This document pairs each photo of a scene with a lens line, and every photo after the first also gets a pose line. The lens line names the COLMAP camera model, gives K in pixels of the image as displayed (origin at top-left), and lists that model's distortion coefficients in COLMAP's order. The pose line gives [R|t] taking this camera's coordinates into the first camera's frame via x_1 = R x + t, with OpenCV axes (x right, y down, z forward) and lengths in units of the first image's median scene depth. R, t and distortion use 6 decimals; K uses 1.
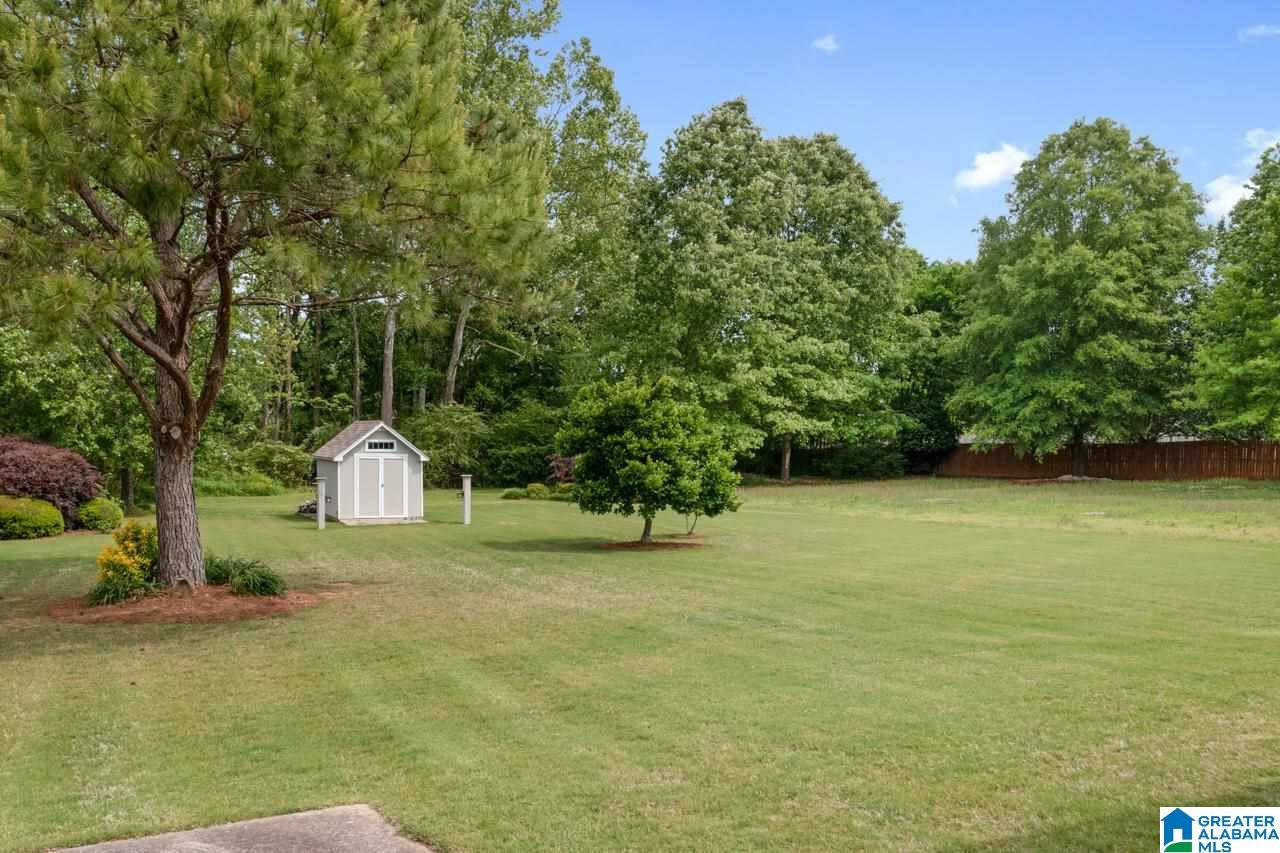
lens RADIAL K [[1068.8, 0, 638.4], [0, 1068.8, 477.7], [0, 0, 1]] dist [0.007075, 0.002623]
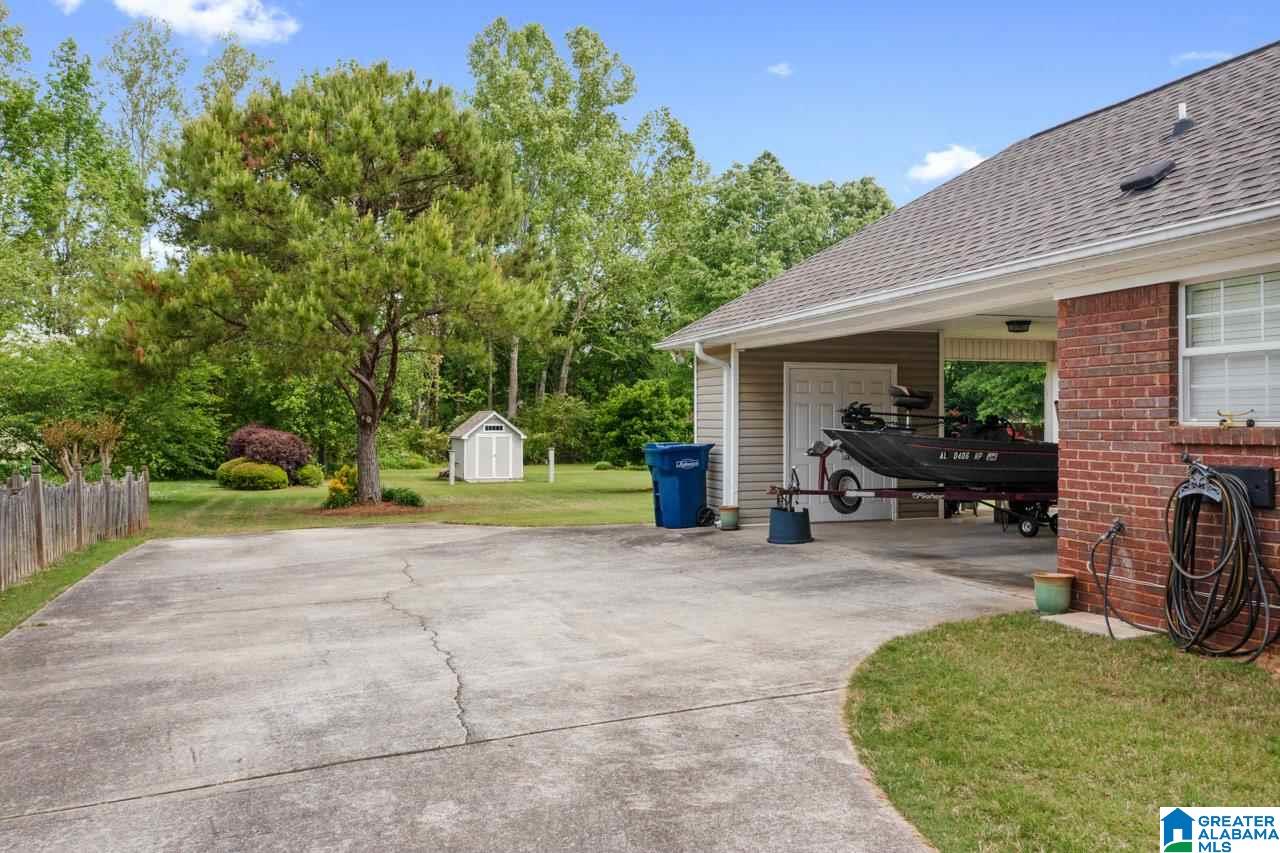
lens RADIAL K [[1039.0, 0, 640.0], [0, 1039.0, 426.5], [0, 0, 1]] dist [-0.013174, -0.002202]
pose [[0.991773, -0.008745, -0.127714, 0.134116], [0.004353, 0.999391, -0.034629, 0.017111], [0.127939, 0.033788, 0.991206, -0.361402]]
